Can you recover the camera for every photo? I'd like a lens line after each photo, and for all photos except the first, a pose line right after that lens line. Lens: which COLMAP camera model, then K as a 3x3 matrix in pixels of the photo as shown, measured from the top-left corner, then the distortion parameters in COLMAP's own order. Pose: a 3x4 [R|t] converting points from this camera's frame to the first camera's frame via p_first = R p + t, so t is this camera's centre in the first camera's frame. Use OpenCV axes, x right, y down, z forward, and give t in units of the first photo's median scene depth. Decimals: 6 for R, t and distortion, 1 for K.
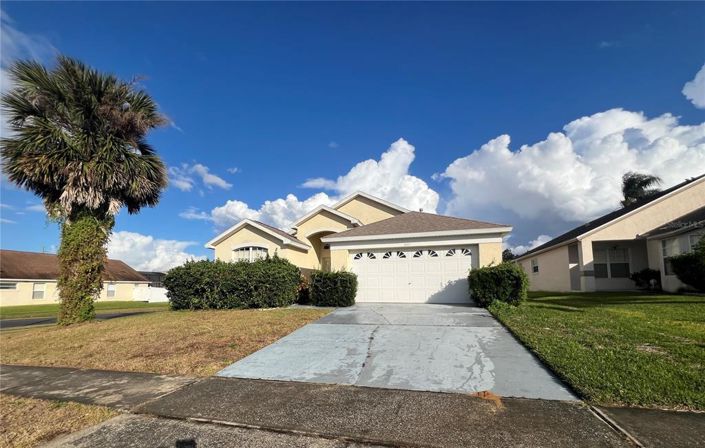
lens RADIAL K [[316.5, 0, 352.4], [0, 316.5, 250.9], [0, 0, 1]] dist [-0.001633, -0.000132]
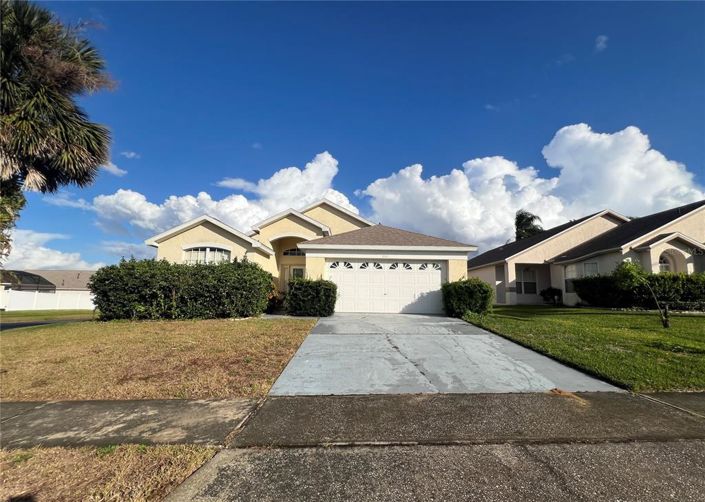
lens RADIAL K [[317.1, 0, 352.5], [0, 317.1, 251.0], [0, 0, 1]] dist [-0.001134, -0.000381]
pose [[0.944294, 0.069269, 0.321730, -0.246293], [-0.058581, 0.997365, -0.042796, 0.012011], [-0.323847, 0.021565, 0.945864, 0.047343]]
